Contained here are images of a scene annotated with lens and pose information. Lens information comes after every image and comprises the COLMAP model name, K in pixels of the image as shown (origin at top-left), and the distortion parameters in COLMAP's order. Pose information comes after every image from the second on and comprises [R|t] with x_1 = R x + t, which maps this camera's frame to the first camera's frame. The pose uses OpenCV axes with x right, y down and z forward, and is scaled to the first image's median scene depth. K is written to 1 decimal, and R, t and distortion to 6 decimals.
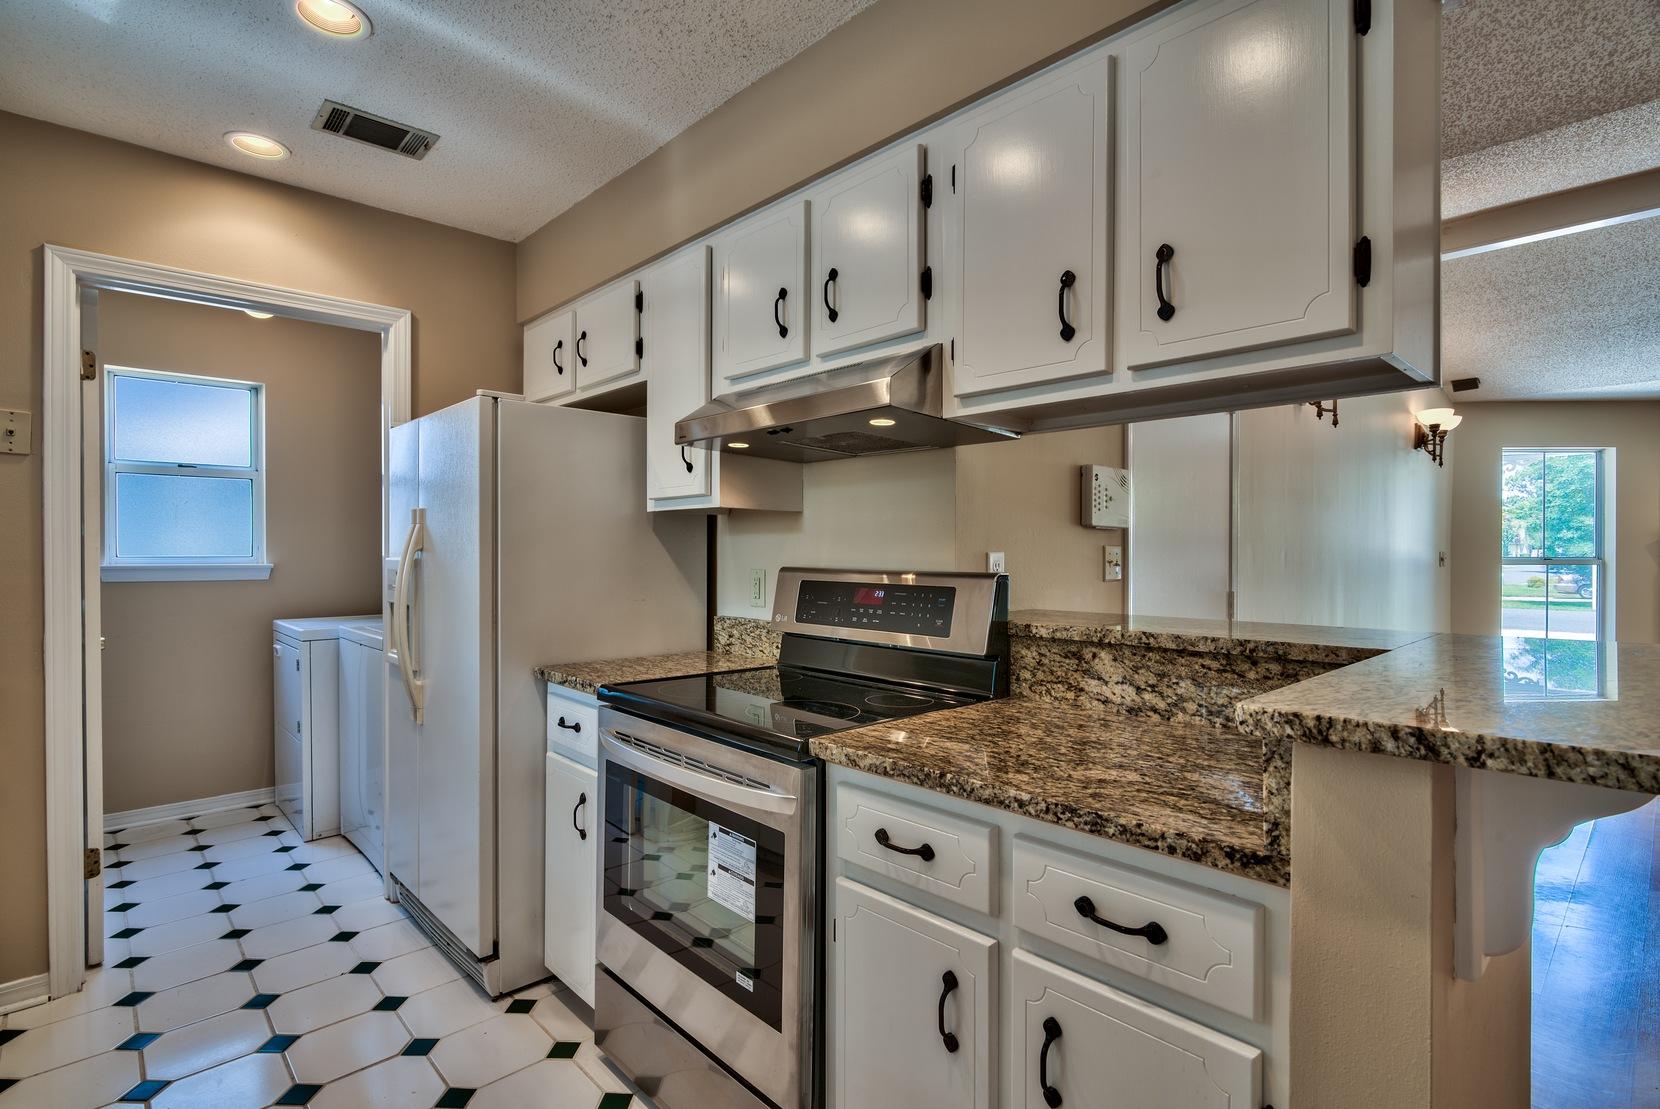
lens RADIAL K [[810.7, 0, 824.8], [0, 810.7, 561.4], [0, 0, 1]] dist [-0.001424, -0.000970]
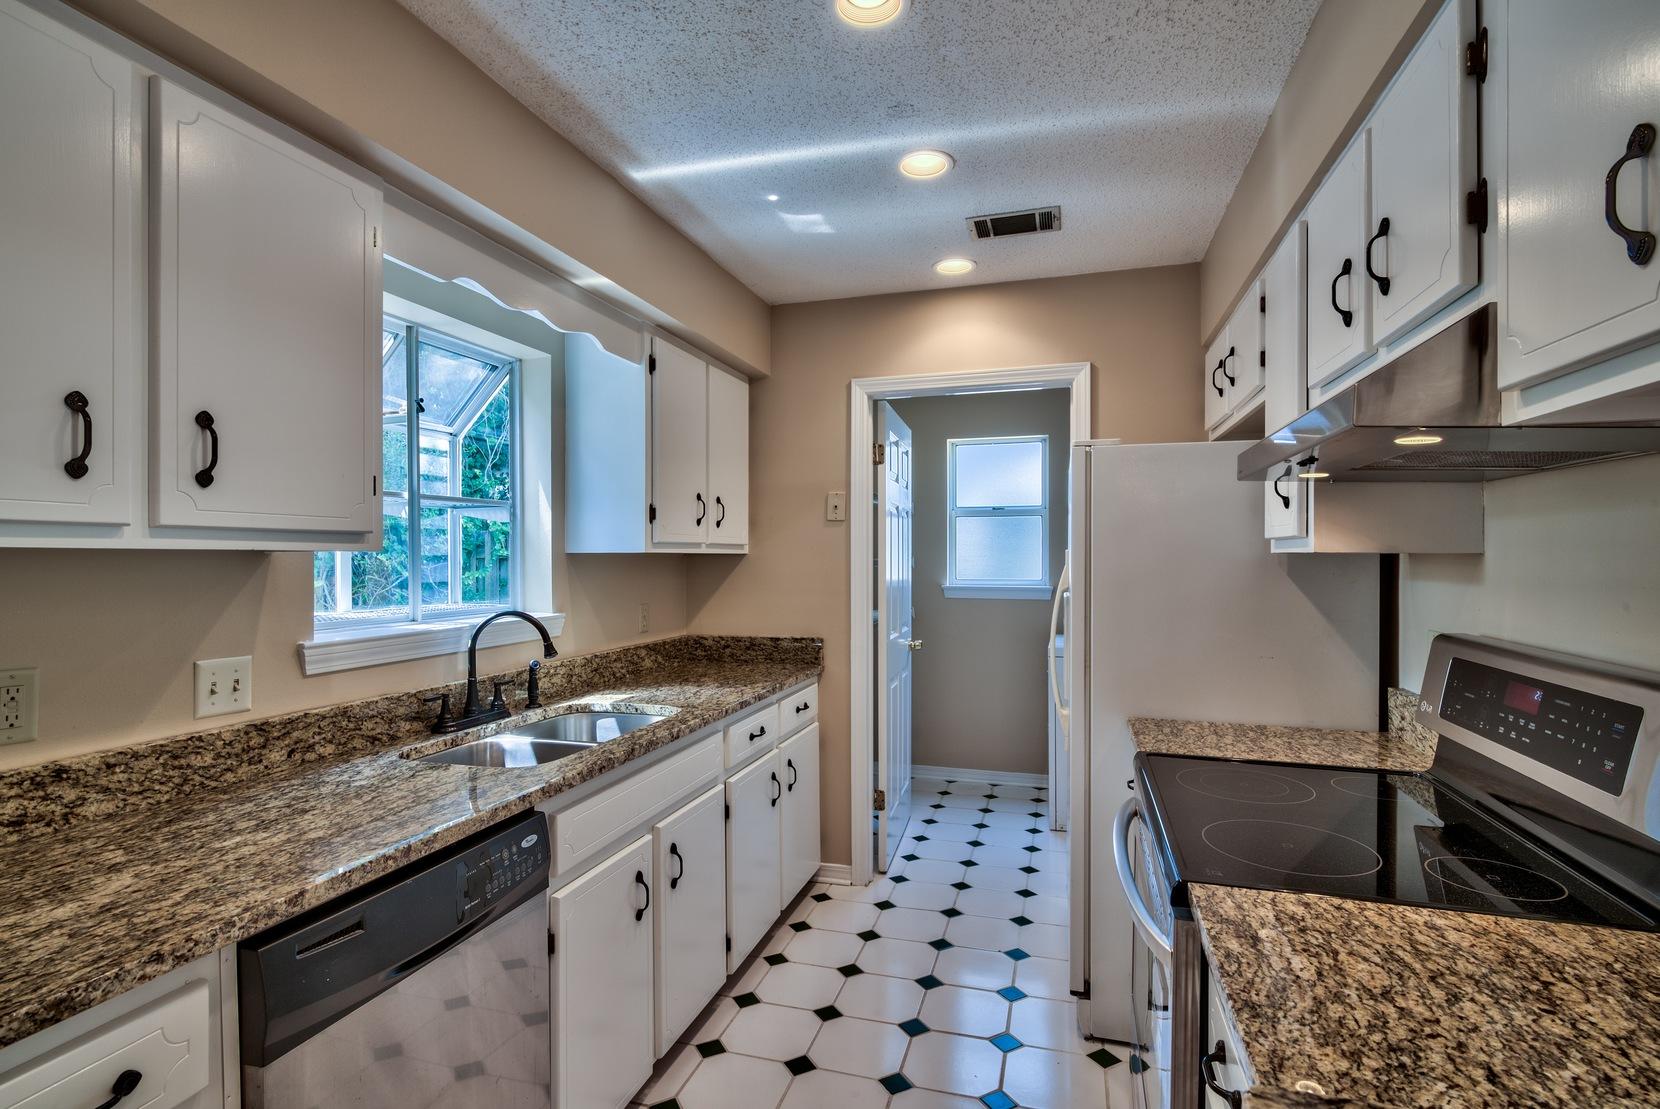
lens RADIAL K [[810.7, 0, 820.1], [0, 810.7, 562.2], [0, 0, 1]] dist [-0.001424, -0.000970]
pose [[0.498706, 0.006003, -0.866751, 0.351654], [-0.010916, 0.999940, 0.000644, -0.061101], [0.866703, 0.009141, 0.498741, 0.231079]]
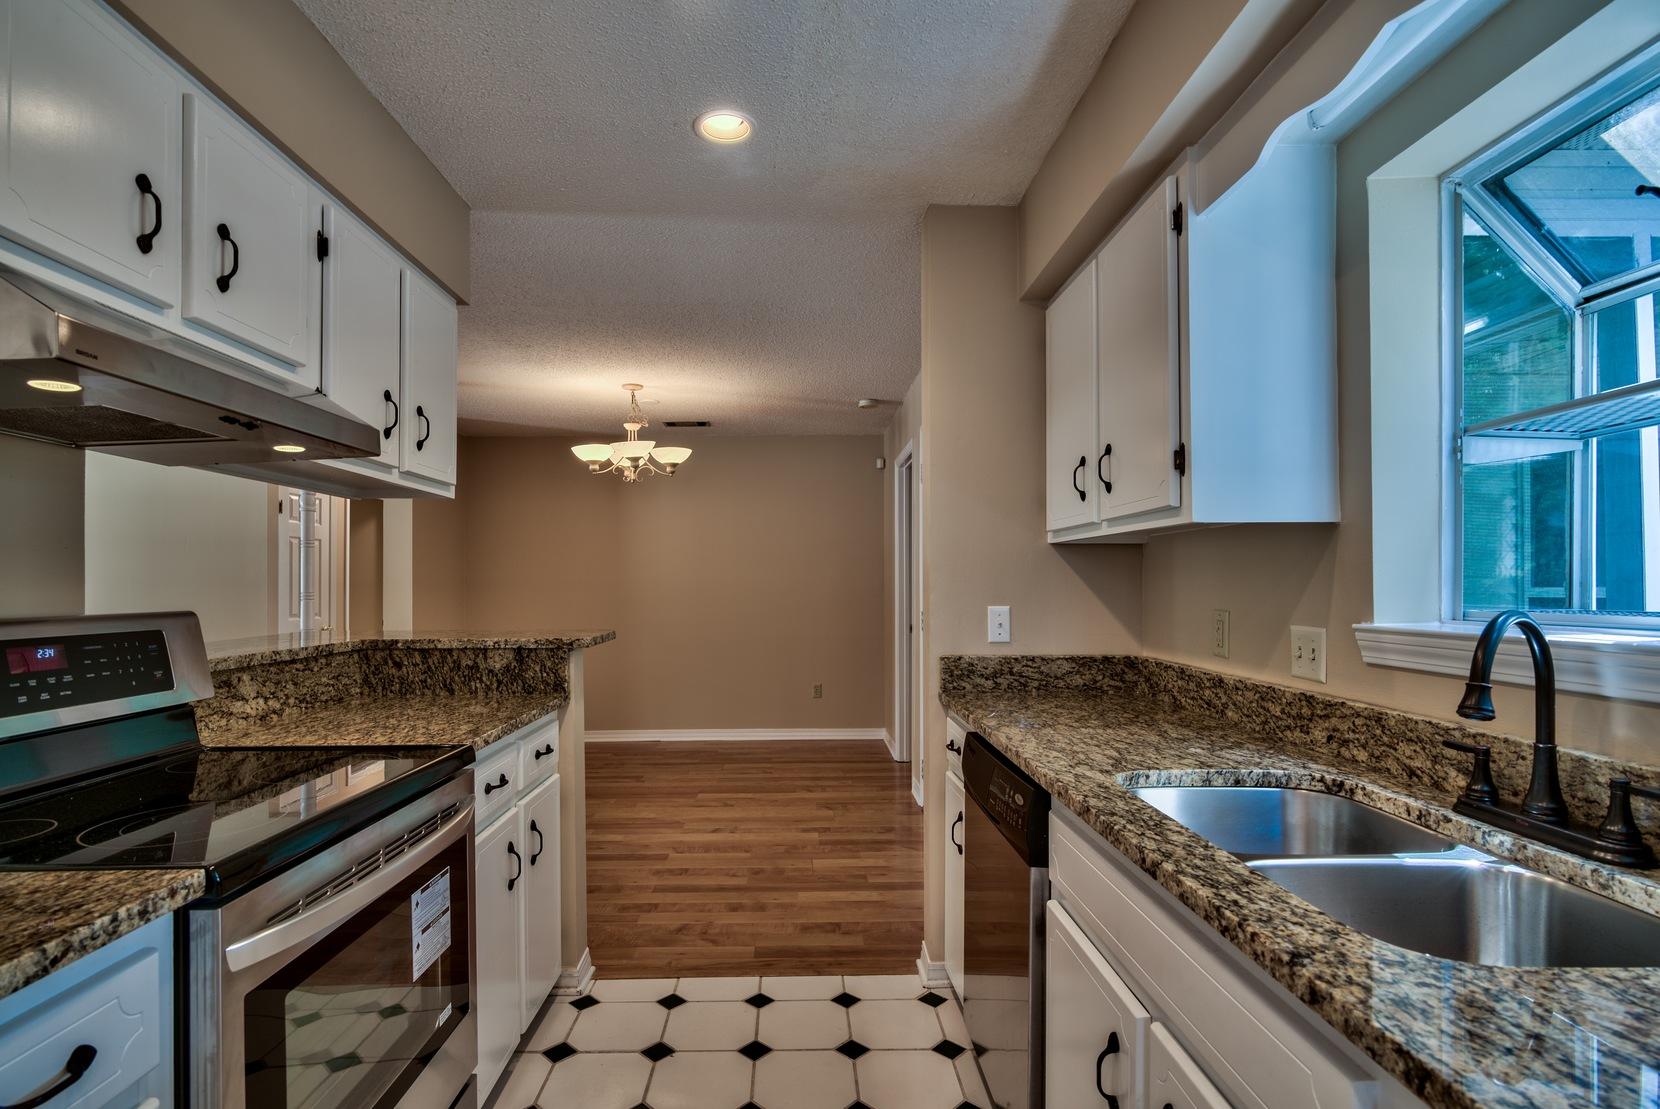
lens RADIAL K [[810.7, 0, 814.9], [0, 810.7, 580.6], [0, 0, 1]] dist [-0.001424, -0.000970]
pose [[-0.748980, 0.005496, 0.662570, -0.891408], [0.012598, 0.999903, 0.005947, -0.015855], [-0.662473, 0.012802, -0.748977, 1.156645]]
